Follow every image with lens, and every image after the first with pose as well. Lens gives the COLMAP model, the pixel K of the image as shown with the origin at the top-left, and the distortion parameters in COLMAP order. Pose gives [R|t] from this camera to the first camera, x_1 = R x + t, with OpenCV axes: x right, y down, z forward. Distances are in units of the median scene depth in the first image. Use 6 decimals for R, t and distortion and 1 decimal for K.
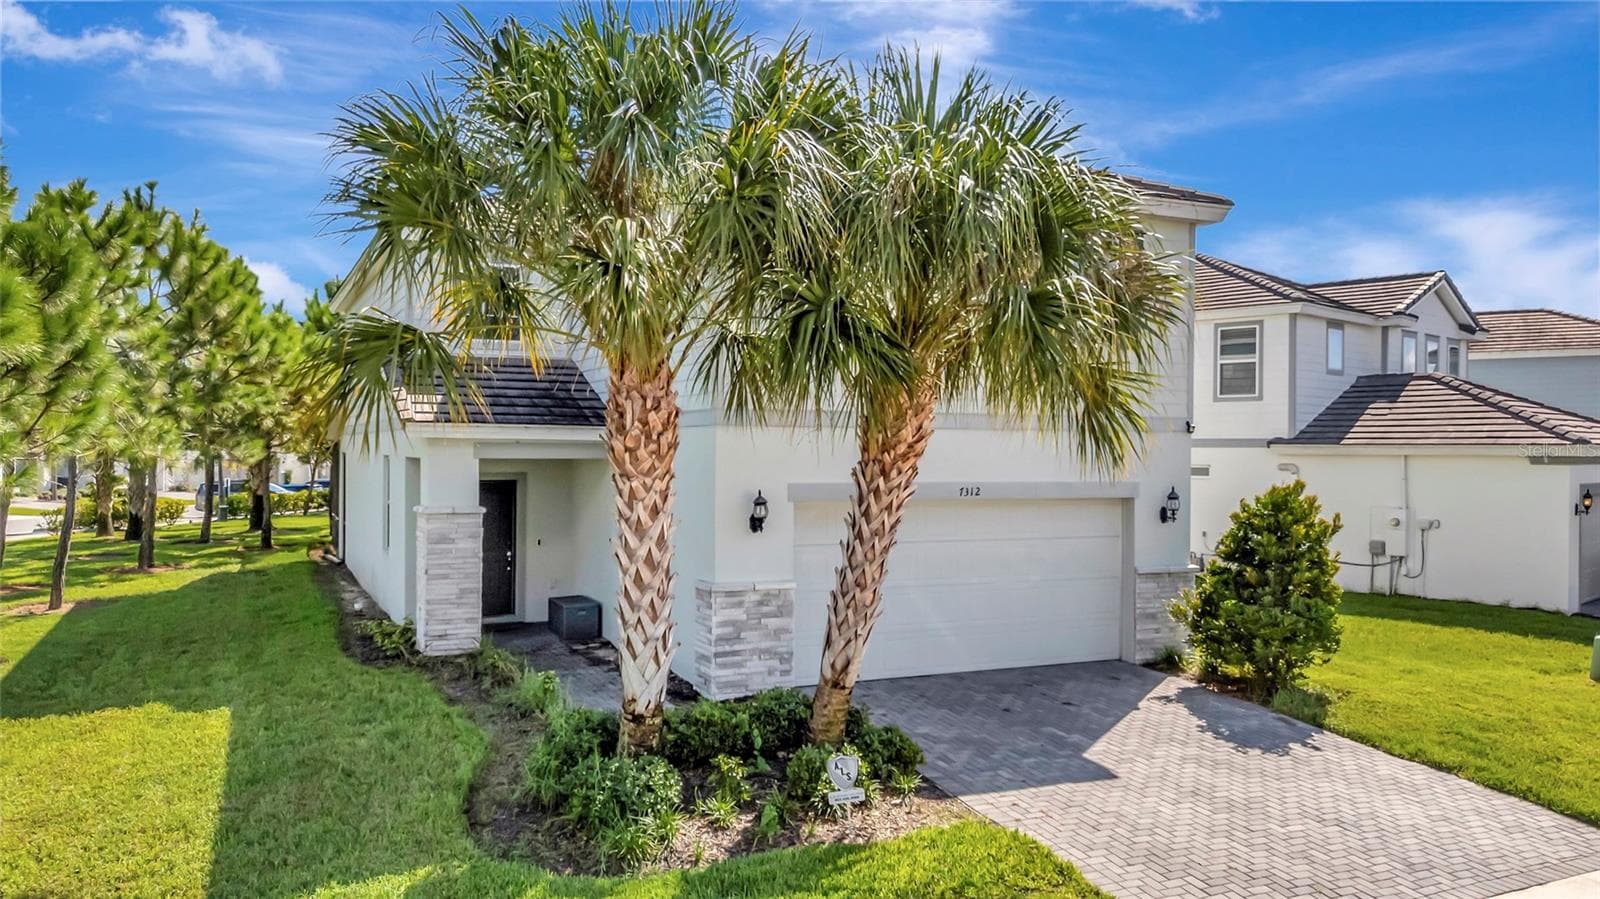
lens RADIAL K [[1200.4, 0, 780.3], [0, 1200.4, 454.5], [0, 0, 1]] dist [0.020639, -0.003403]
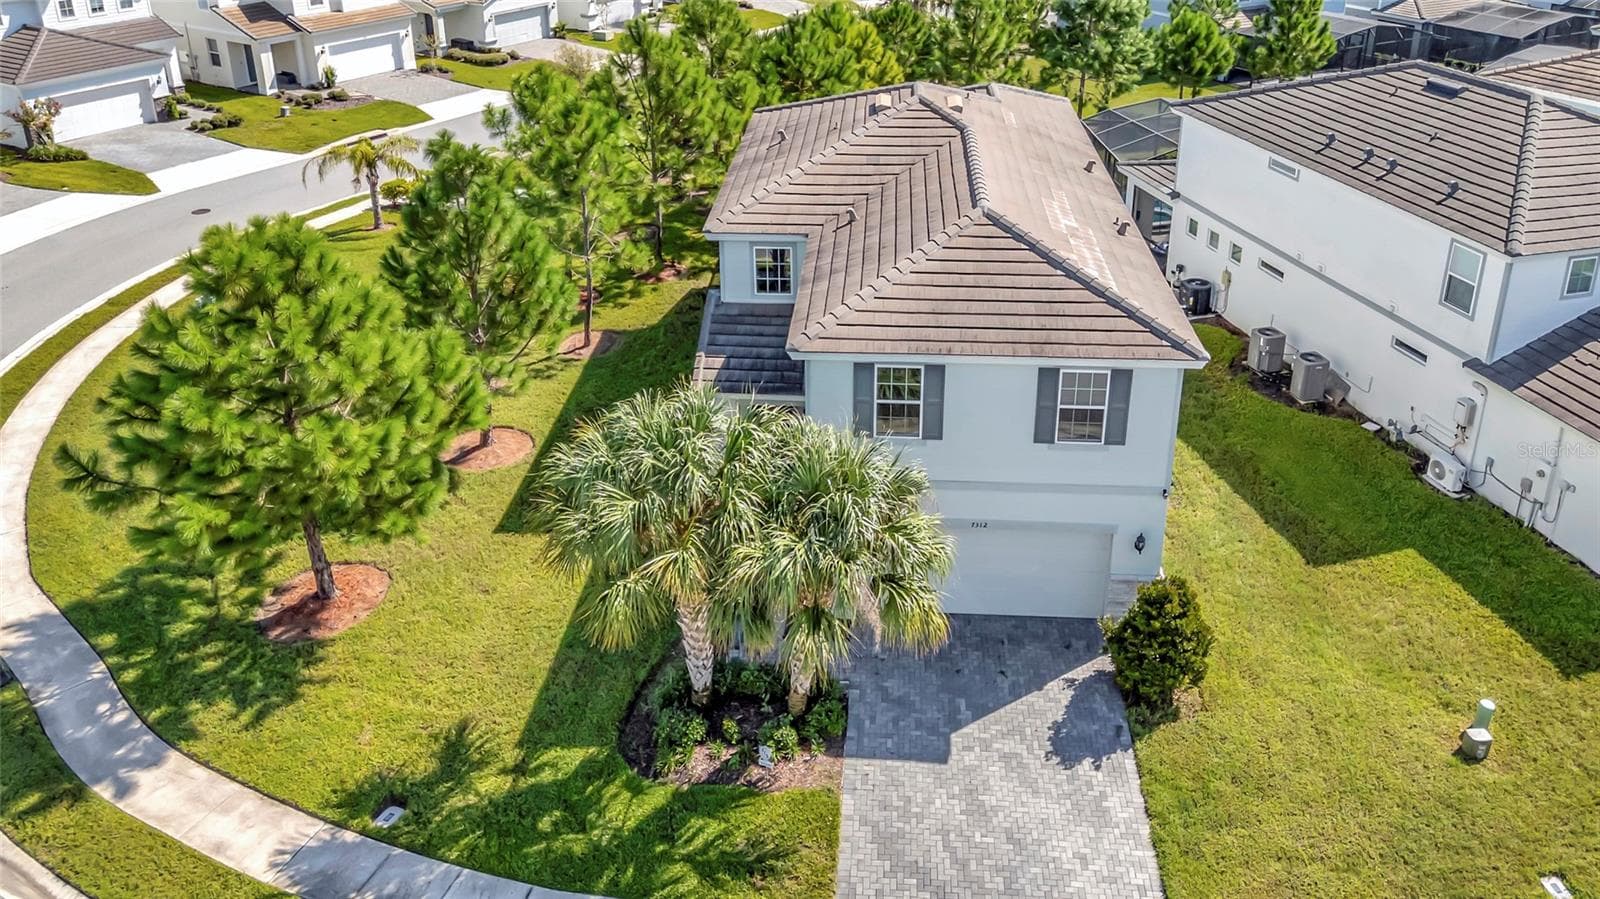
lens RADIAL K [[1238.0, 0, 812.9], [0, 1238.0, 265.4], [0, 0, 1]] dist [0.018398, -0.003678]
pose [[0.881110, 0.159179, -0.445318, 0.561262], [0.013647, 0.932700, 0.360395, -0.769447], [0.472715, -0.323625, 0.819639, -0.278738]]
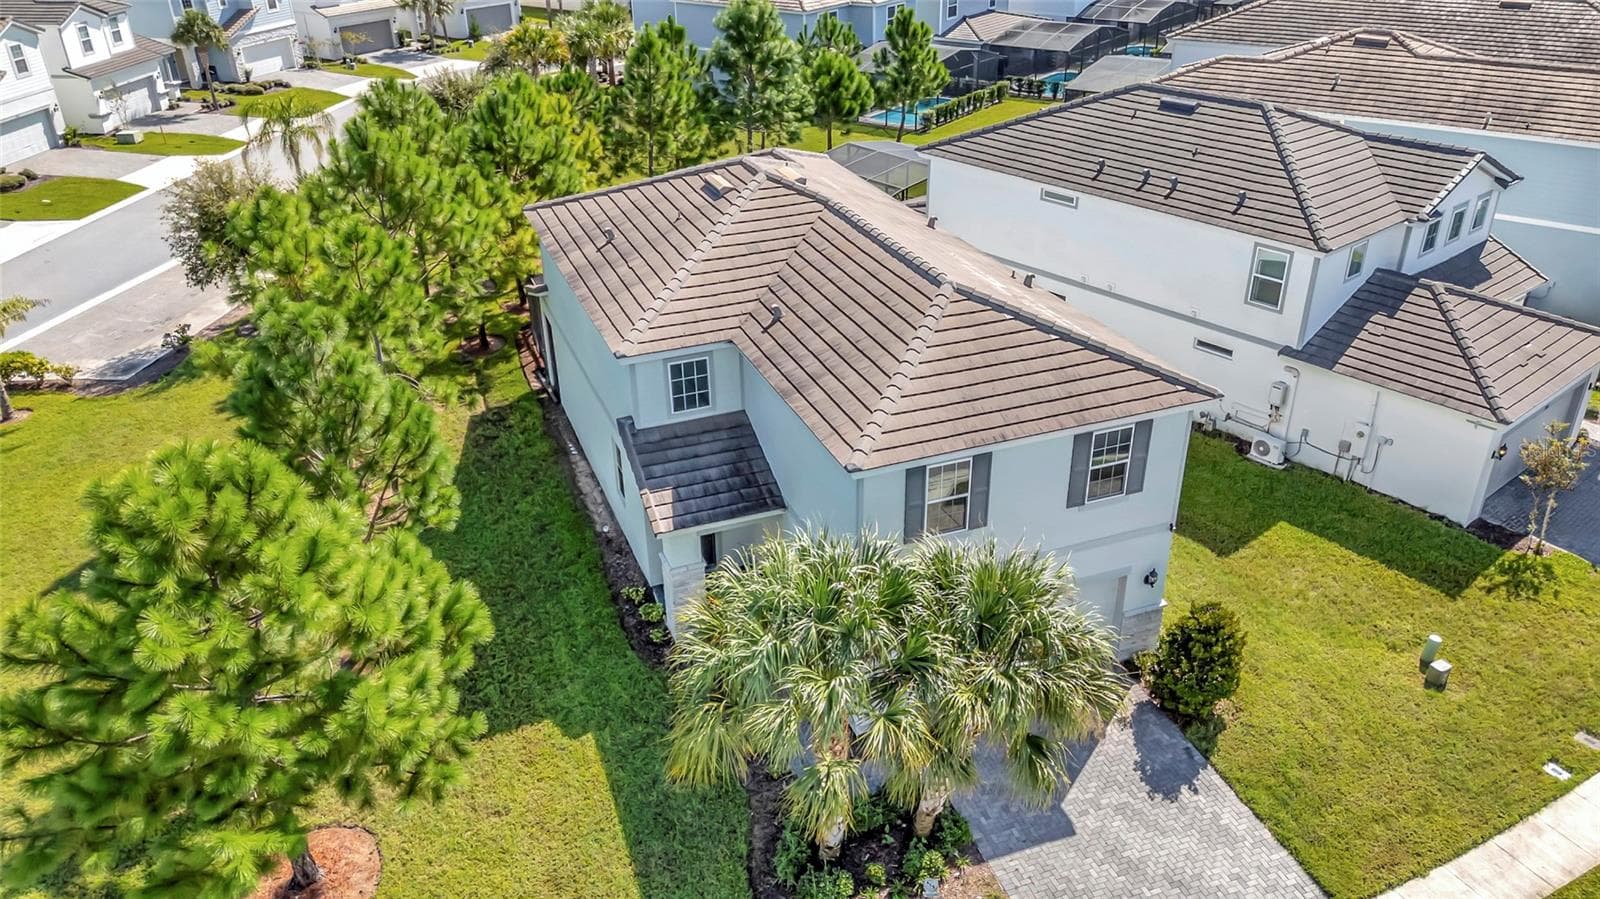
lens RADIAL K [[1200.4, 0, 780.3], [0, 1200.4, 454.5], [0, 0, 1]] dist [0.020639, -0.003403]
pose [[0.997461, 0.006509, -0.070922, -0.032863], [0.027977, 0.879952, 0.474238, -0.787780], [0.065494, -0.475018, 0.877535, -0.273204]]
